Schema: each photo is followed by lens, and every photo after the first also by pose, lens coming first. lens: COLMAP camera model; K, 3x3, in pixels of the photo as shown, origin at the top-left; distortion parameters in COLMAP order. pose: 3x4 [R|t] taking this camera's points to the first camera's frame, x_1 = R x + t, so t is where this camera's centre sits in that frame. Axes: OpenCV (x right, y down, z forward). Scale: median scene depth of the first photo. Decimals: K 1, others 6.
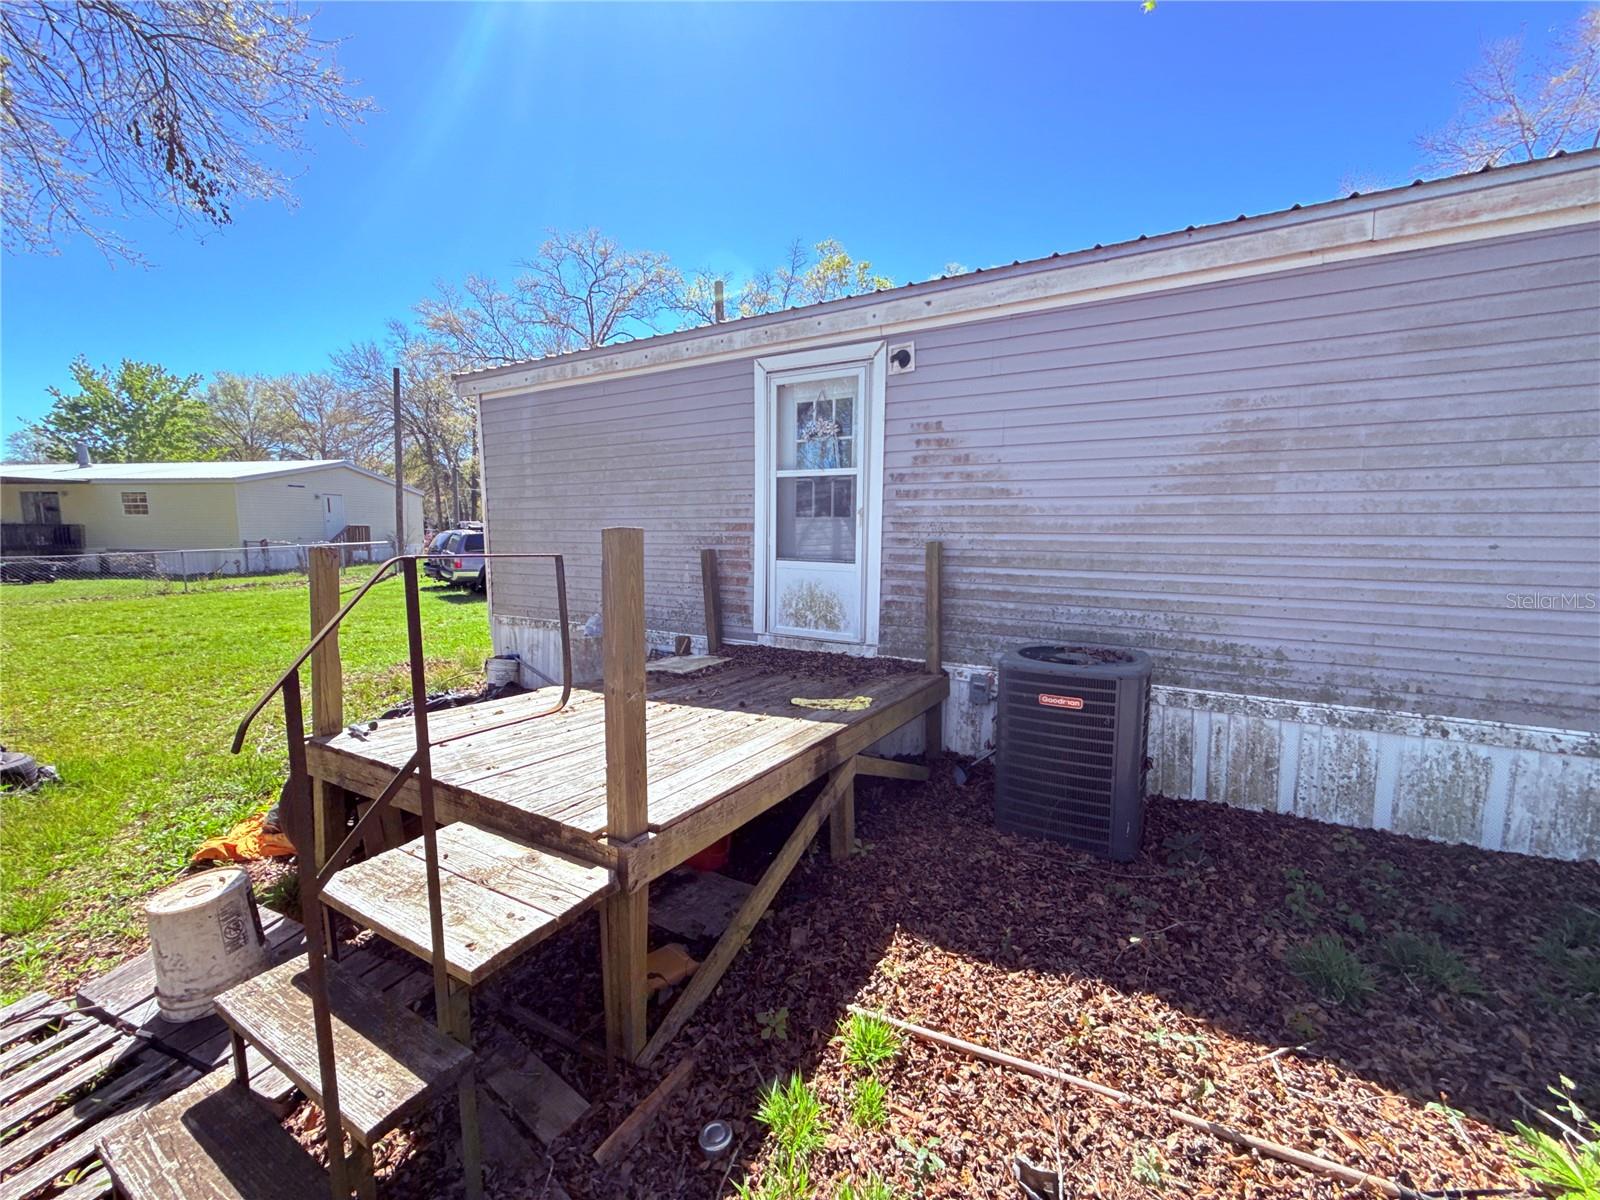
lens RADIAL K [[648.8, 0, 800.0], [0, 648.8, 600.0], [0, 0, 1]] dist [0.002529, 0.000048]
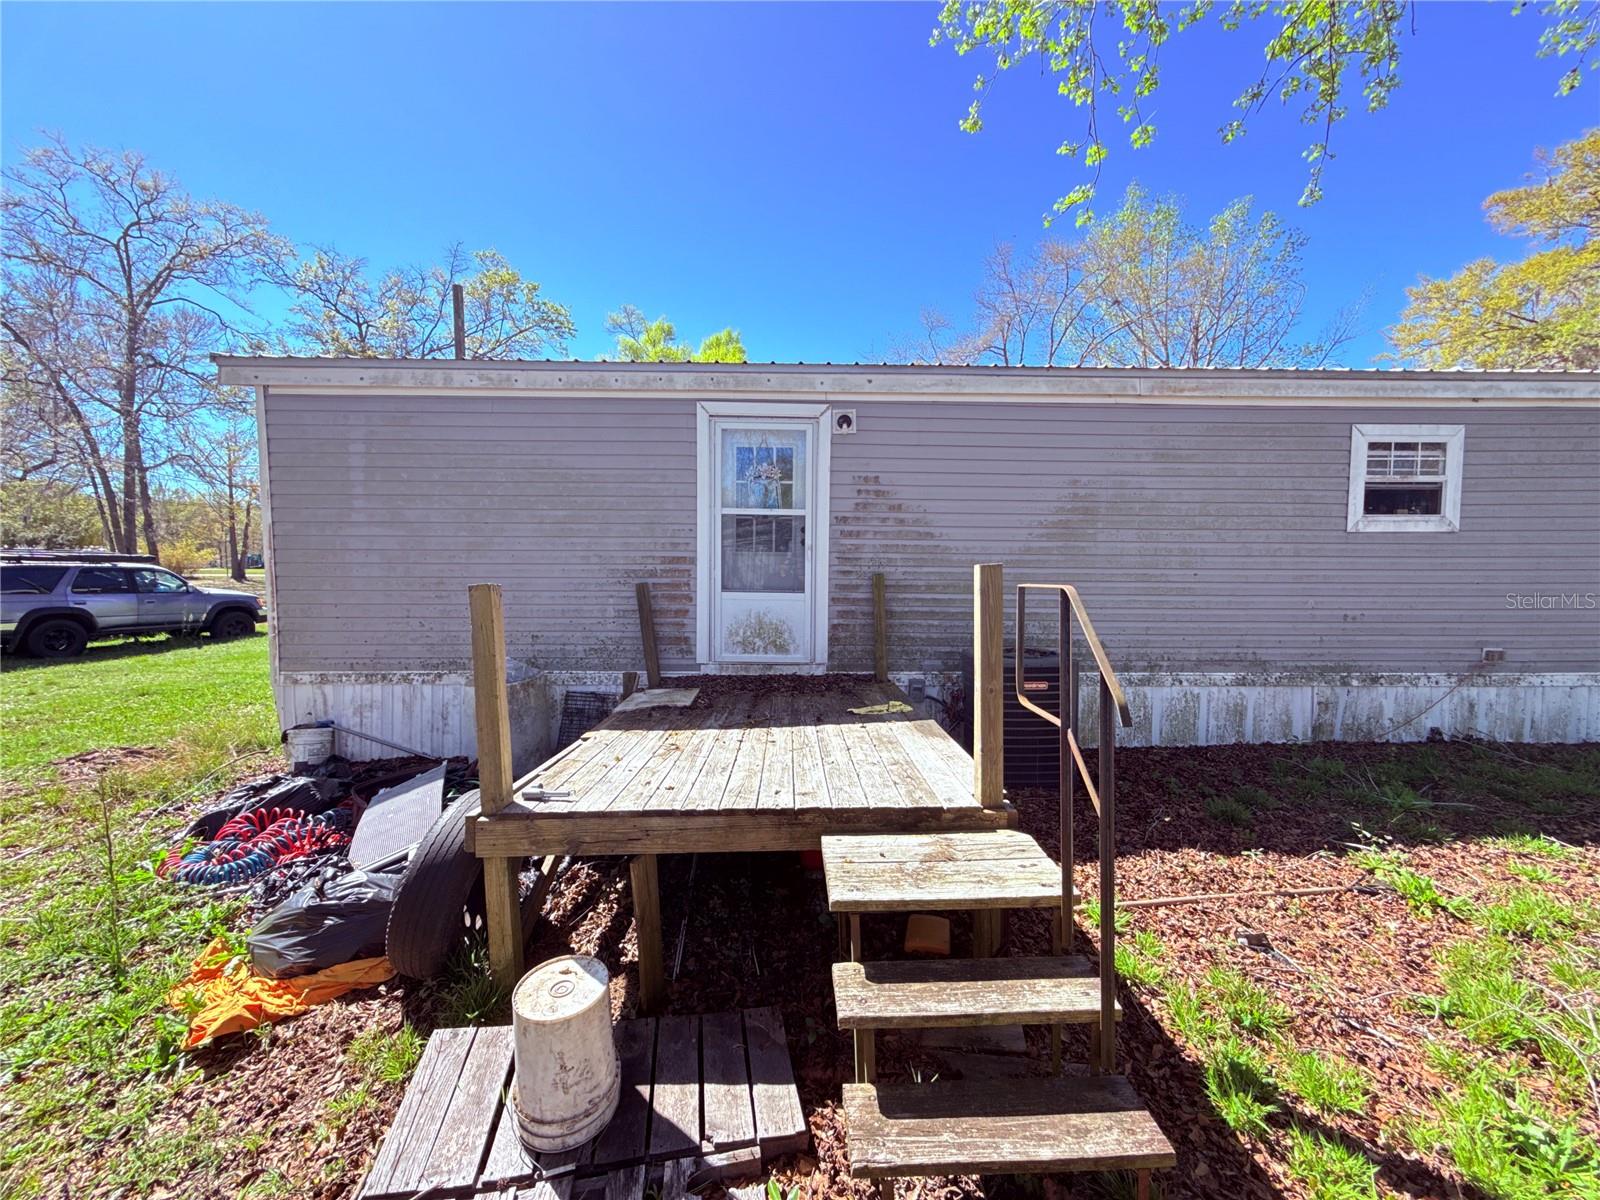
lens RADIAL K [[648.8, 0, 800.0], [0, 648.8, 600.0], [0, 0, 1]] dist [0.002529, 0.000048]
pose [[0.847817, -0.027924, 0.529554, -0.539066], [0.053658, 0.998005, -0.033281, -0.006898], [-0.527568, 0.056631, 0.847623, 0.043122]]
